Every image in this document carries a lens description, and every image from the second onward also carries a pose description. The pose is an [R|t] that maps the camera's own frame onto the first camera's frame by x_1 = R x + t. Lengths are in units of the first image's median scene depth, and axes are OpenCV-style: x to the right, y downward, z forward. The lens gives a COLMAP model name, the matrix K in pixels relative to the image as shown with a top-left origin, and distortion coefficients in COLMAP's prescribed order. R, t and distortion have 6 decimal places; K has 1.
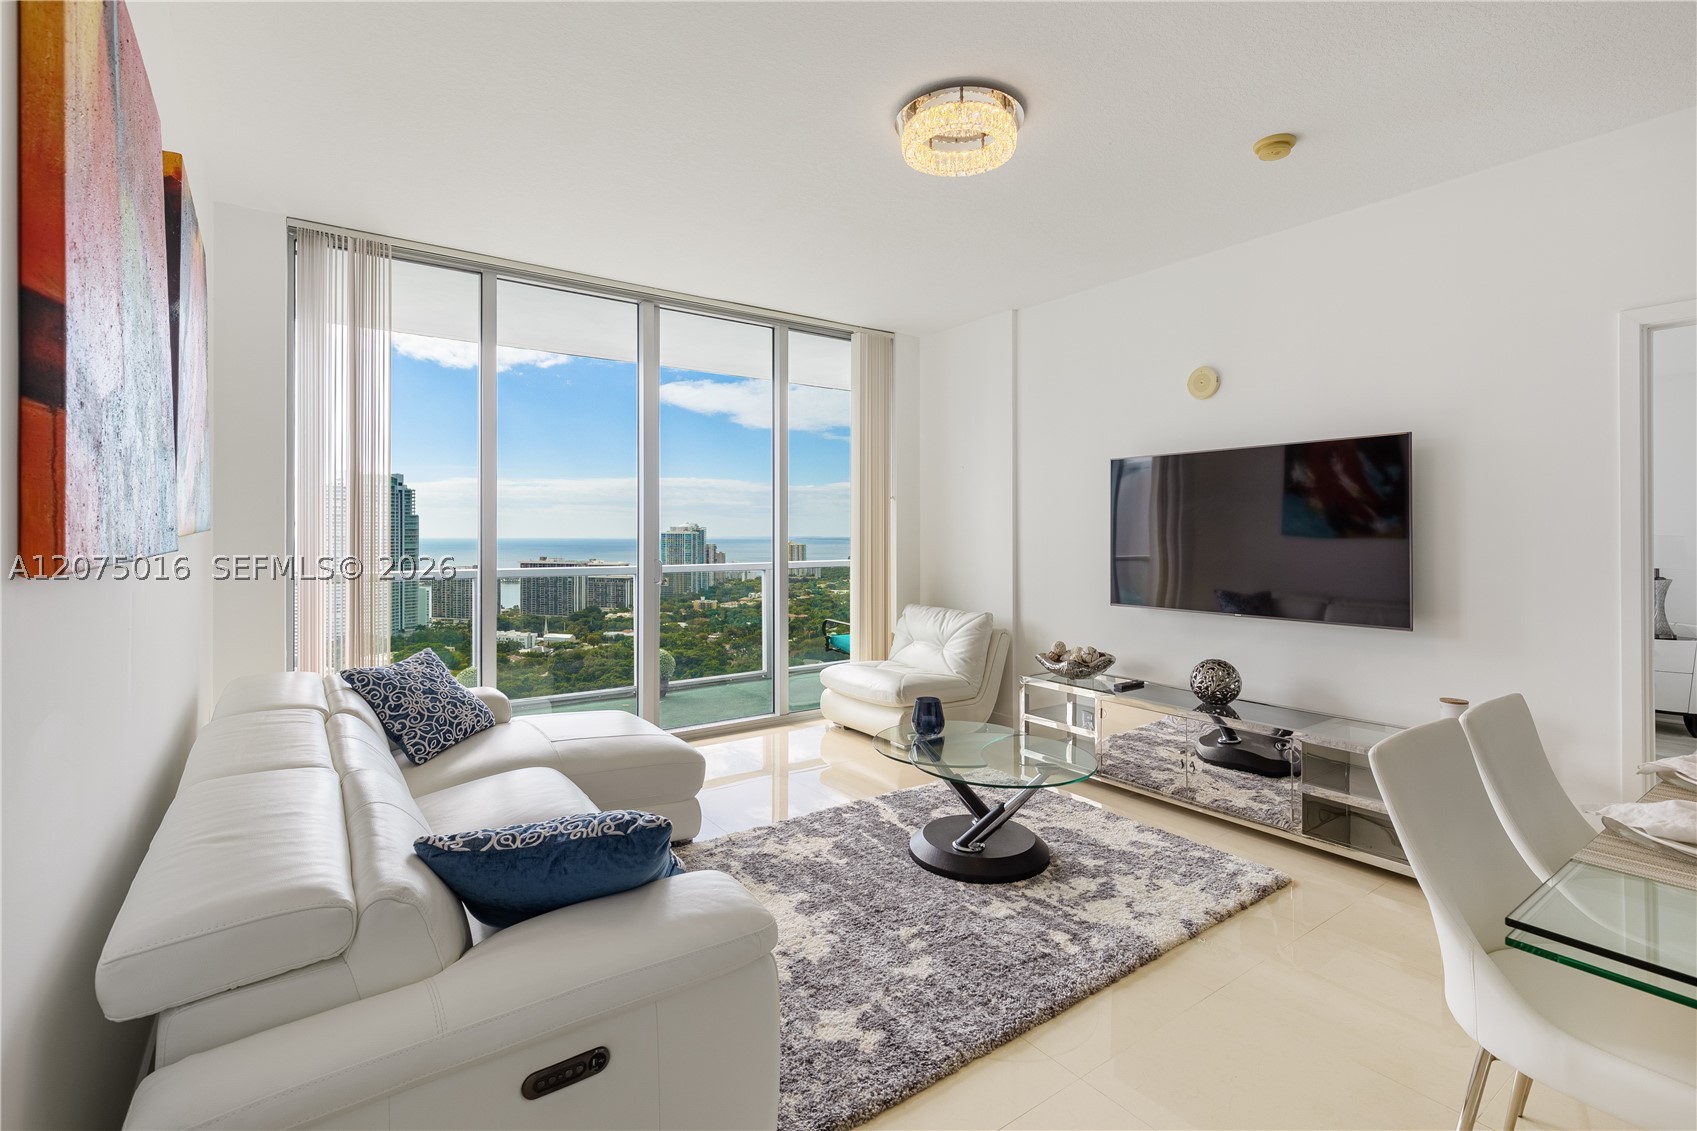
lens RADIAL K [[768.9, 0, 865.8], [0, 768.9, 533.3], [0, 0, 1]] dist [0.019190, -0.004748]
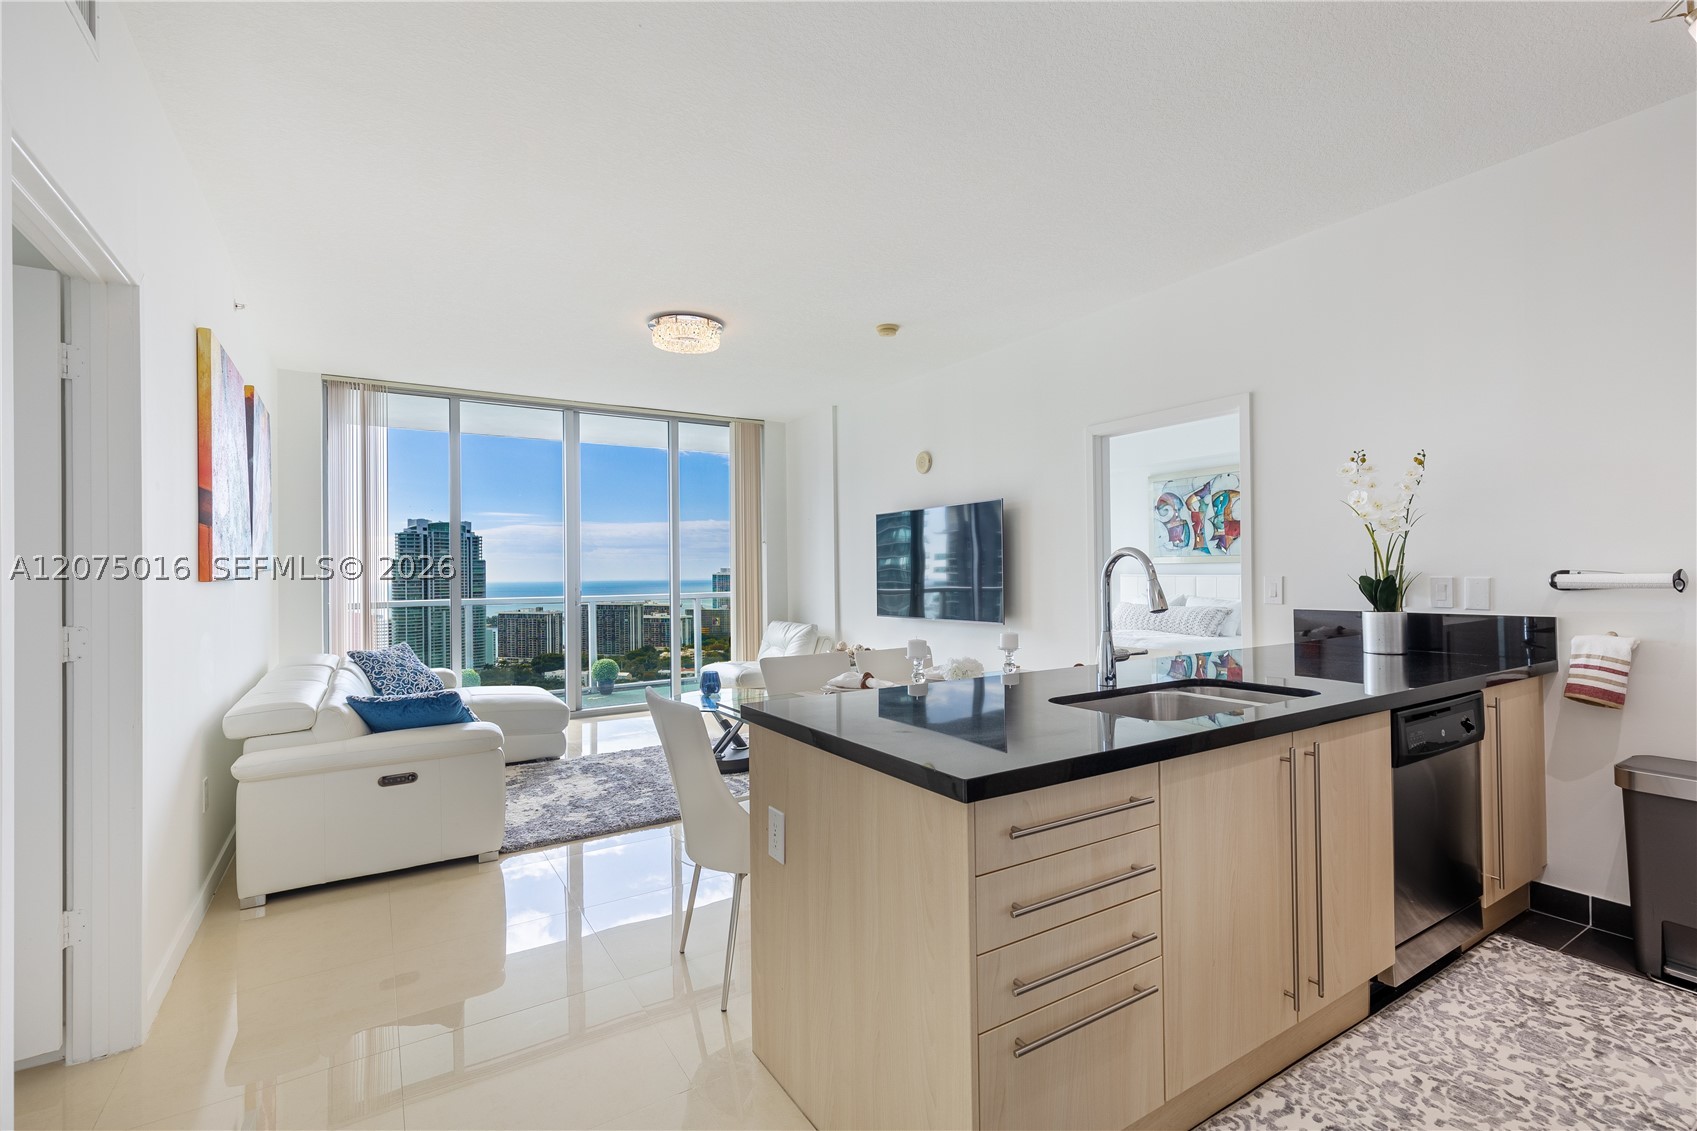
lens RADIAL K [[768.9, 0, 867.5], [0, 768.9, 568.9], [0, 0, 1]] dist [0.019190, -0.004748]
pose [[0.997765, -0.013164, -0.065510, 0.577314], [0.012897, 0.999907, -0.004495, 0.017008], [0.065563, 0.003641, 0.997842, -0.626370]]
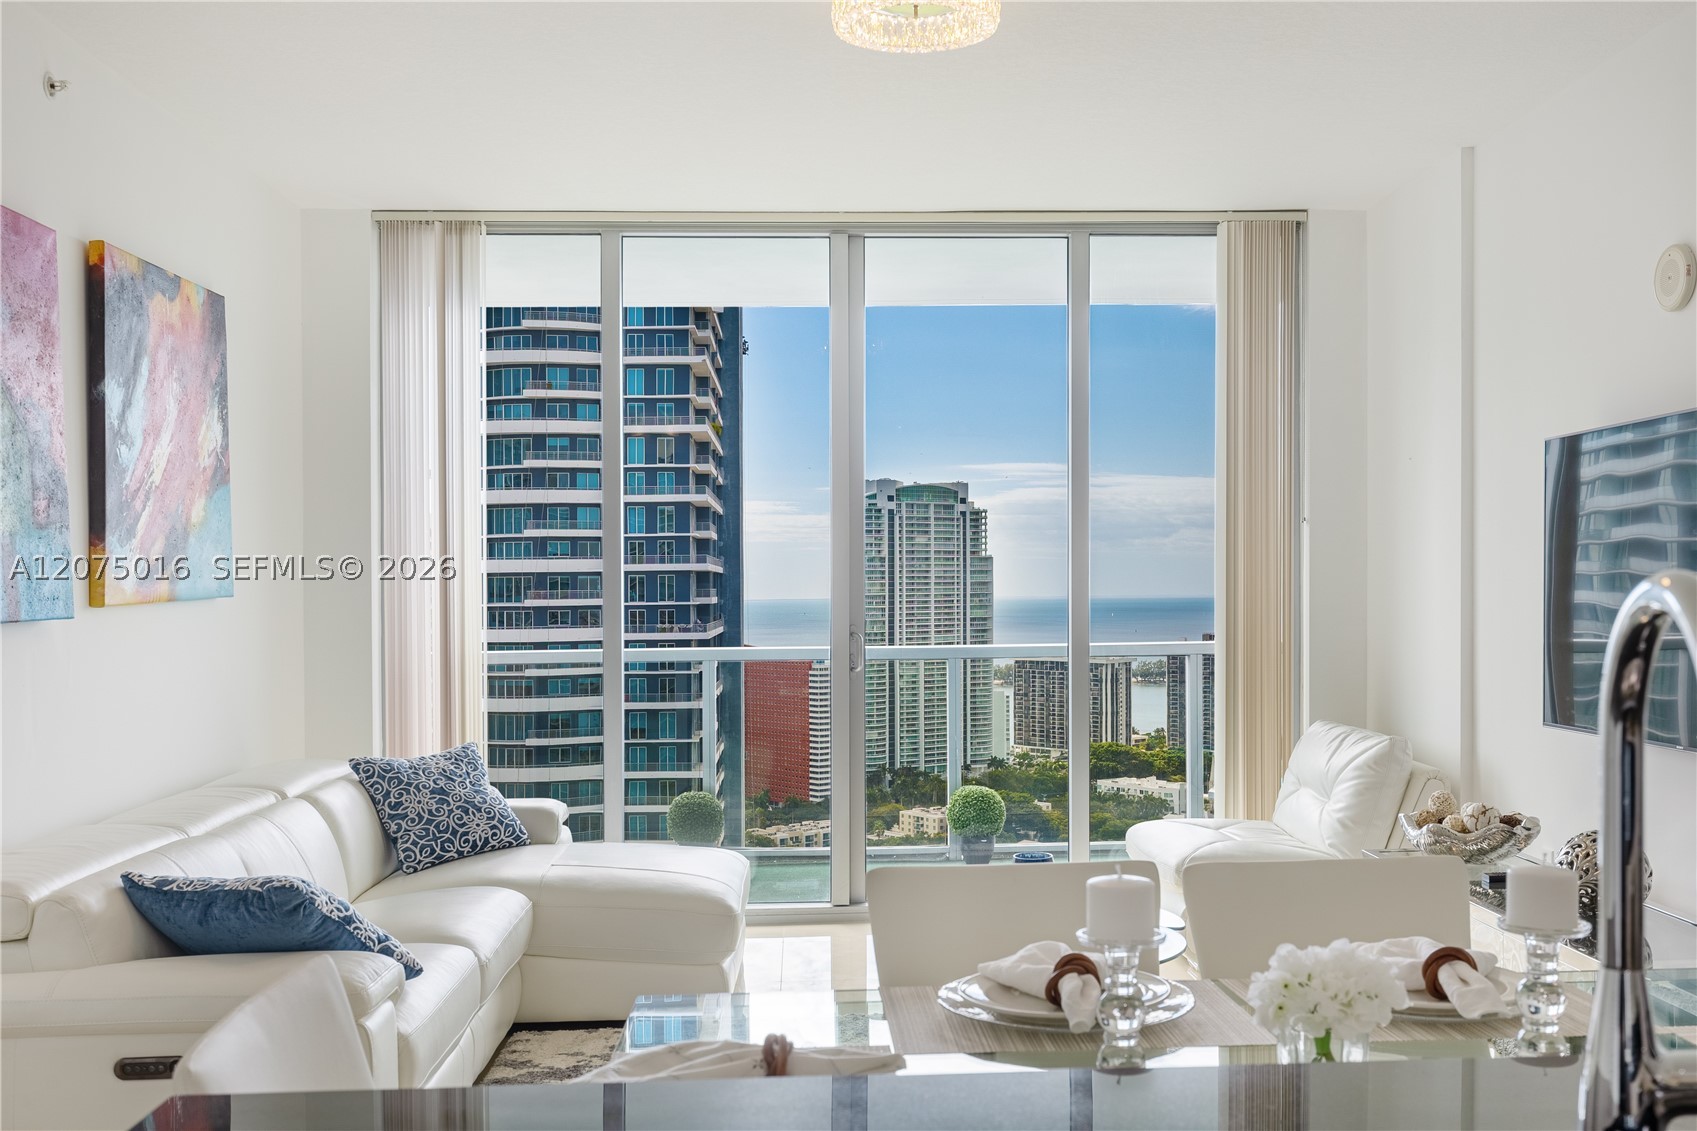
lens RADIAL K [[1654.1, 0, 919.3], [0, 1654.1, 599.4], [0, 0, 1]] dist [0.003120, 0.000000]
pose [[0.841133, -0.008305, -0.540764, 0.832580], [0.013409, 0.999895, 0.005500, 0.000246], [0.540662, -0.011877, 0.841156, -0.193999]]
